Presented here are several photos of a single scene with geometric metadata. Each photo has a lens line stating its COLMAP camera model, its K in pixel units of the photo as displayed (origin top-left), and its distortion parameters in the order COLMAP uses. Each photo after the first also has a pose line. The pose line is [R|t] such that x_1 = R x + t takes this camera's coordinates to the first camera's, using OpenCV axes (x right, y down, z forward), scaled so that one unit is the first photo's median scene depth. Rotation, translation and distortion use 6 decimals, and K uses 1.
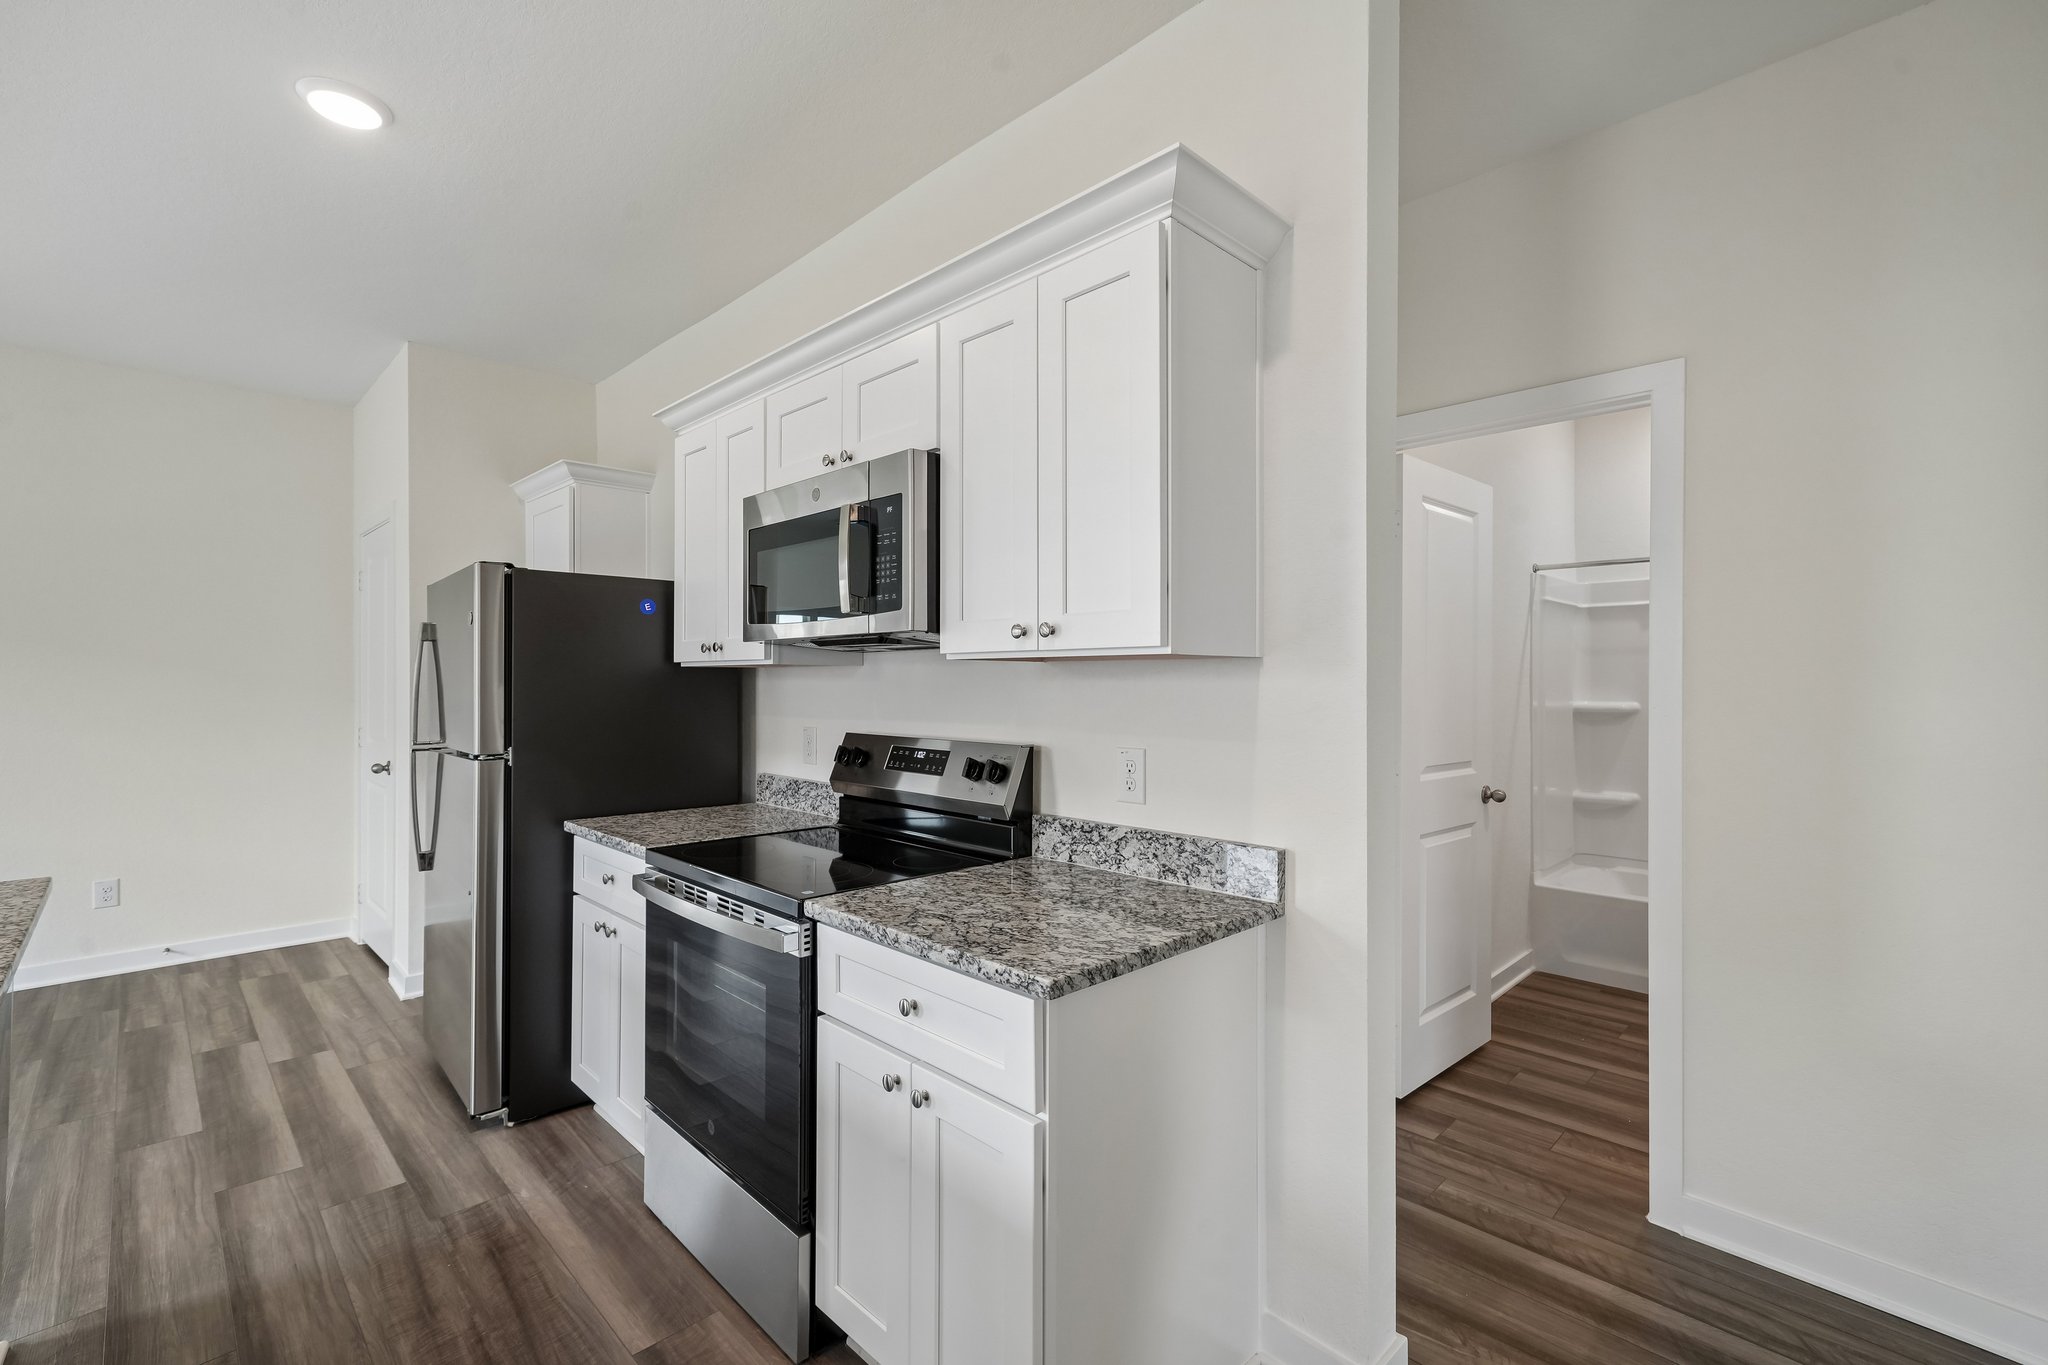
lens RADIAL K [[882.8, 0, 1037.6], [0, 882.8, 670.8], [0, 0, 1]] dist [-0.002700, -0.000288]
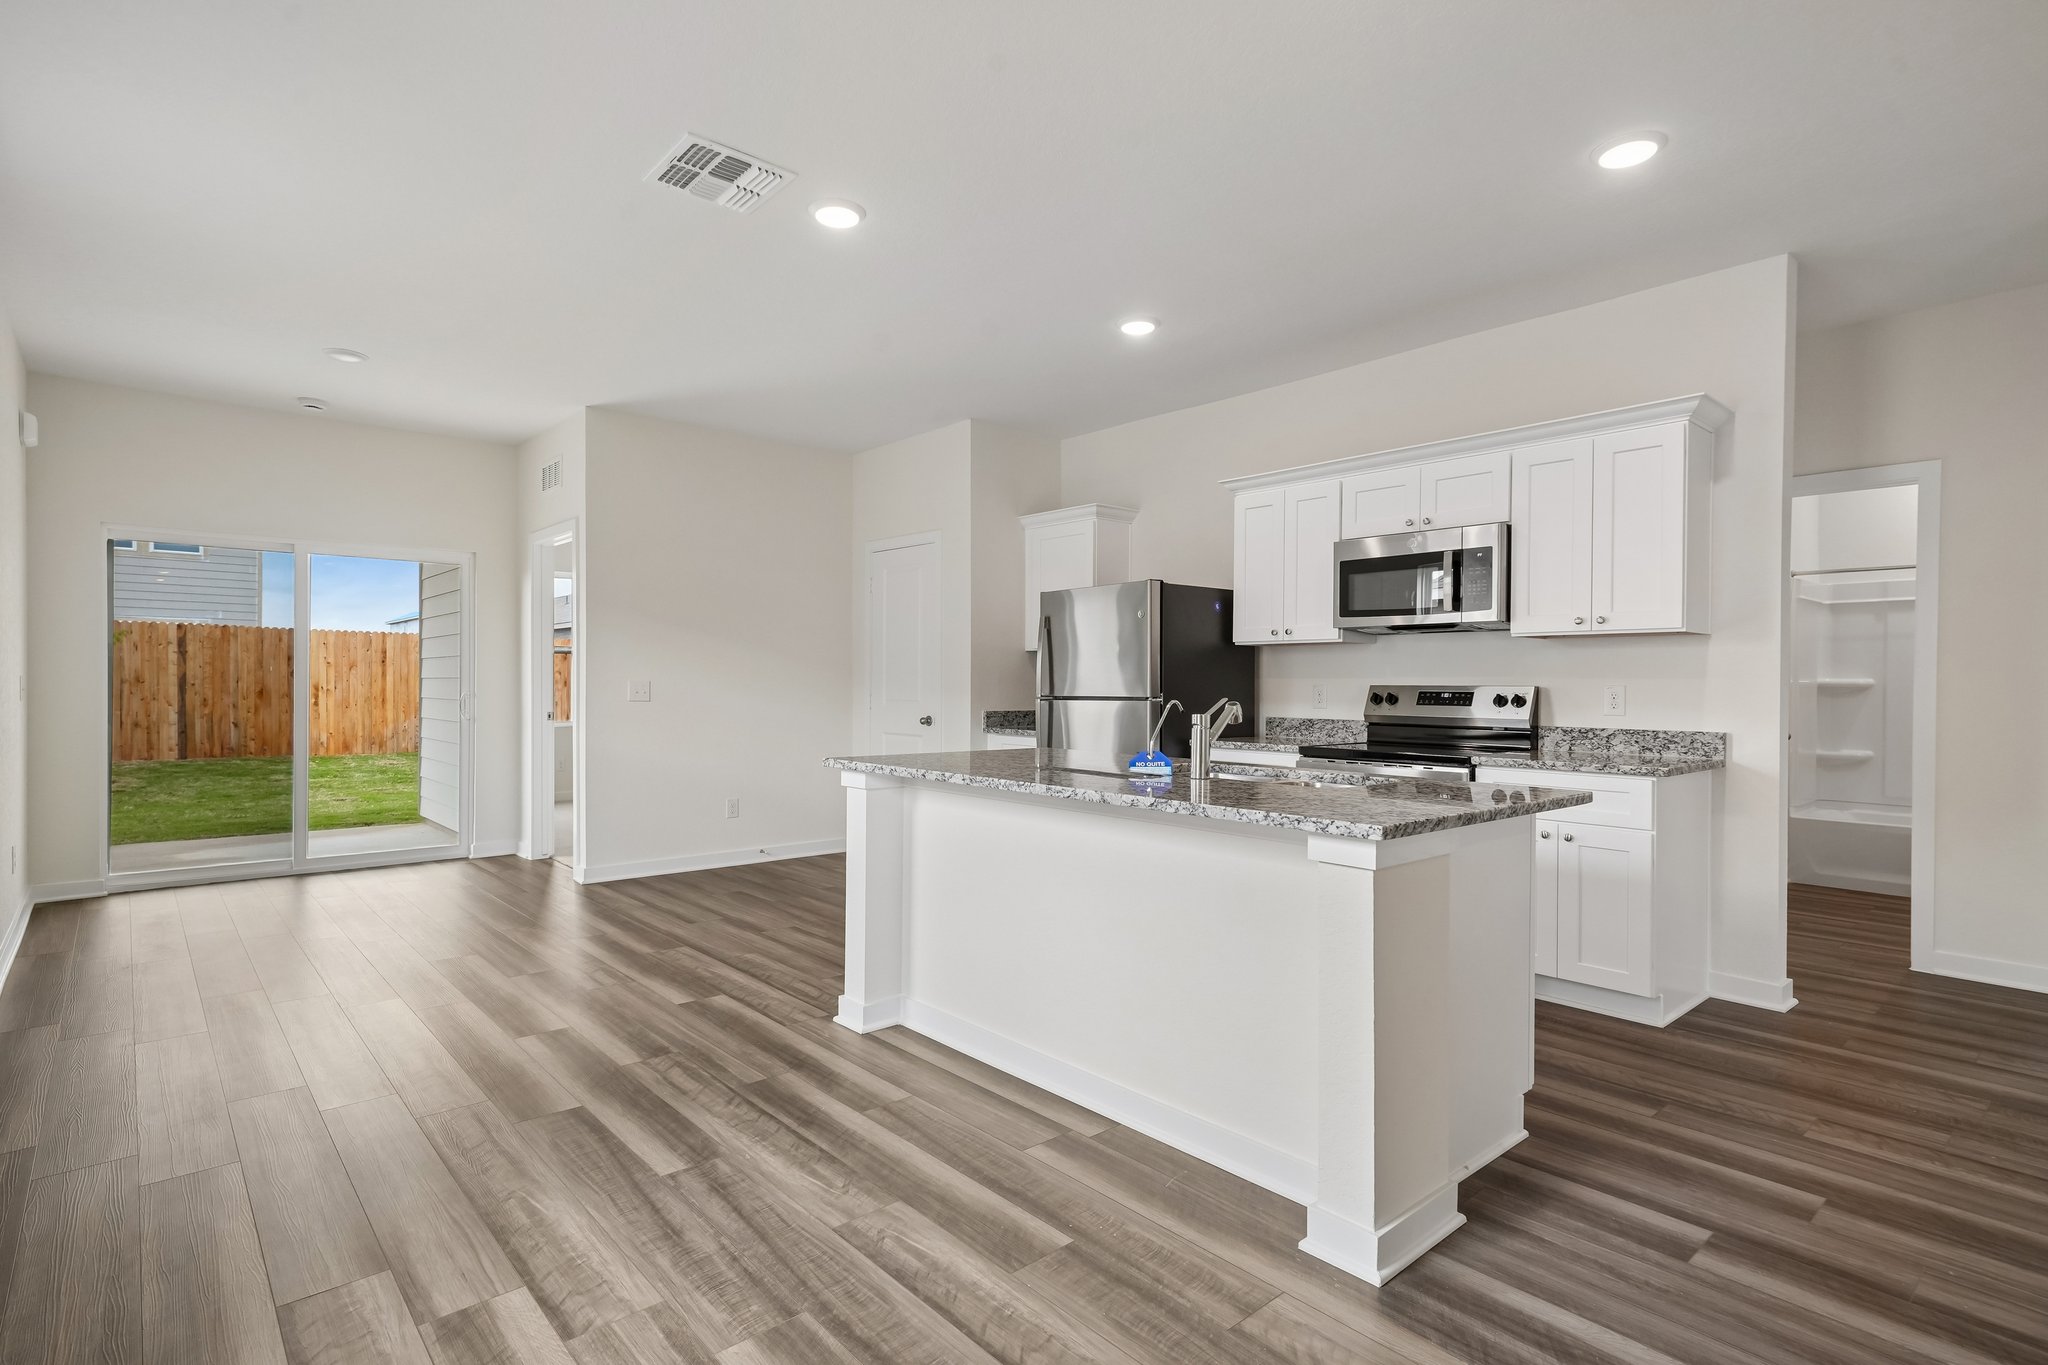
lens RADIAL K [[994.1, 0, 1005.4], [0, 994.1, 683.1], [0, 0, 1]] dist [-0.004580, 0.000735]
pose [[0.996841, 0.003609, -0.079344, -0.926053], [-0.002637, 0.999920, 0.012355, 0.057106], [0.079382, -0.012107, 0.996771, -1.069047]]
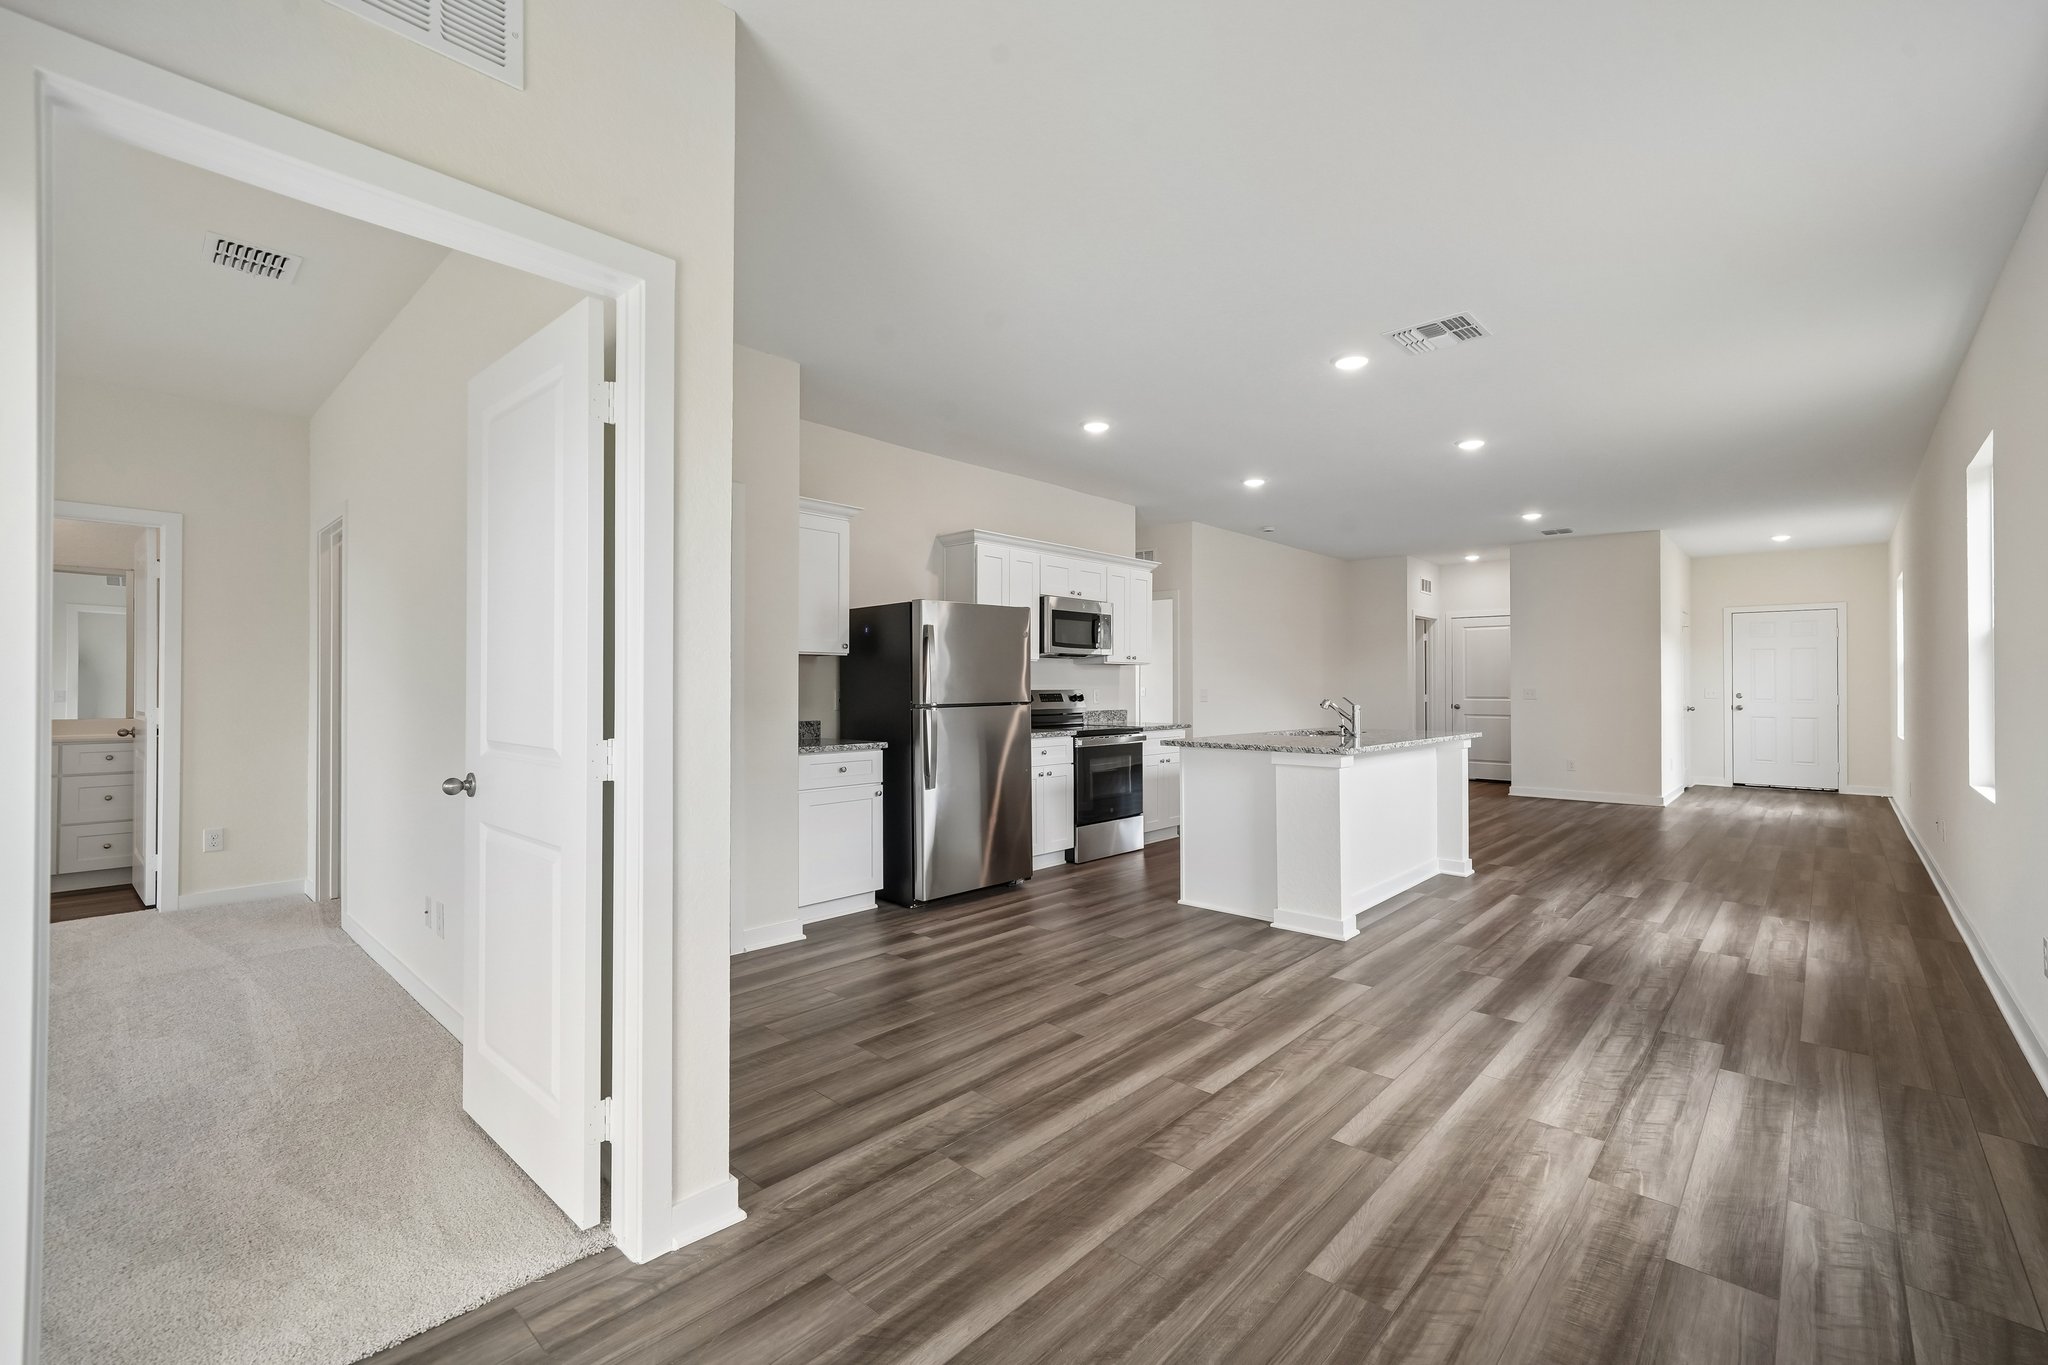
lens RADIAL K [[882.8, 0, 1020.4], [0, 882.8, 678.8], [0, 0, 1]] dist [-0.002700, -0.000288]
pose [[-0.020755, 0.000652, 0.999784, -3.299134], [-0.010458, 0.999945, -0.000870, 0.049541], [-0.999730, -0.010474, -0.020747, 1.296371]]
